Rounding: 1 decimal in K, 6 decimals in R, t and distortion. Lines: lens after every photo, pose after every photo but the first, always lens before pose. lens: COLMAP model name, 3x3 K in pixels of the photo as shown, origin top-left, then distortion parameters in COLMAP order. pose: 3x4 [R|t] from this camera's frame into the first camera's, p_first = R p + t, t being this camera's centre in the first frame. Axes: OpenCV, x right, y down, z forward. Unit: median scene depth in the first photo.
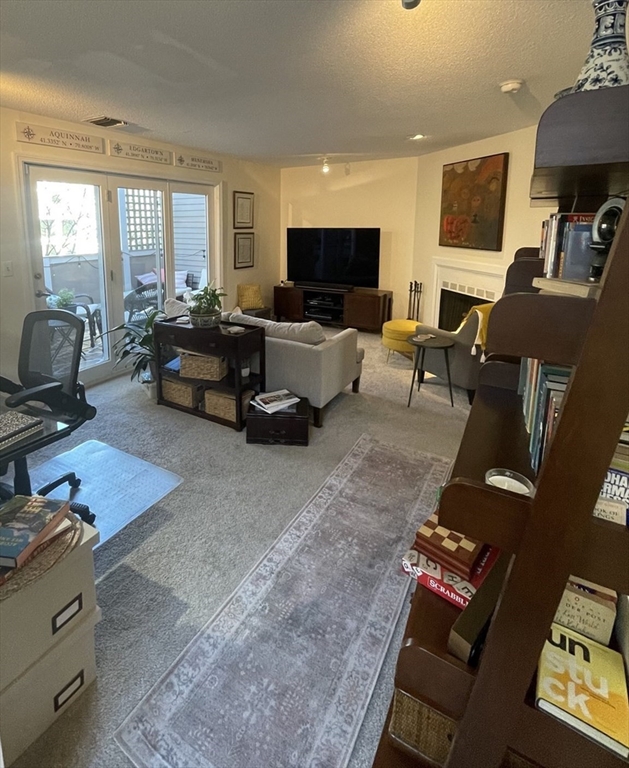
lens RADIAL K [[399.0, 0, 264.7], [0, 399.0, 296.1], [0, 0, 1]] dist [-0.005857, -0.001125]
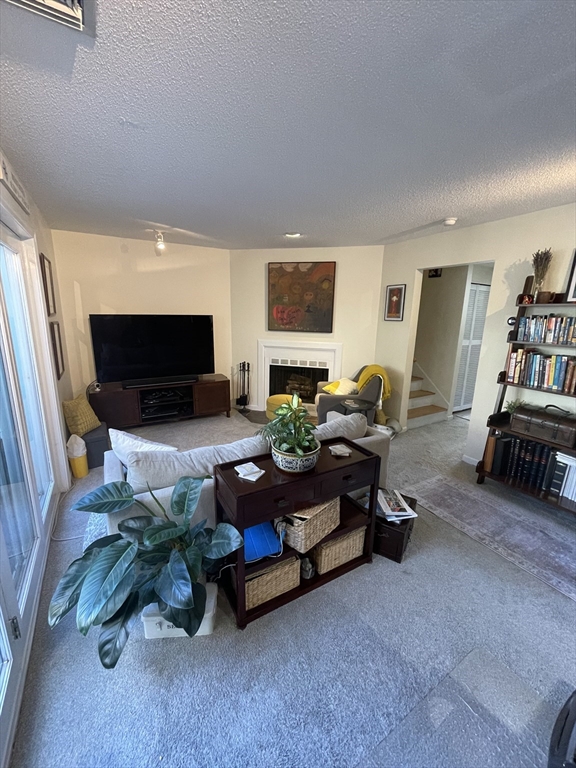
lens RADIAL K [[305.4, 0, 291.7], [0, 305.4, 391.0], [0, 0, 1]] dist [-0.004435, -0.000646]
pose [[0.470192, -0.212396, 0.856626, -0.407437], [0.142371, 0.976152, 0.163886, -0.096504], [-0.871005, 0.044901, 0.489218, 0.531268]]
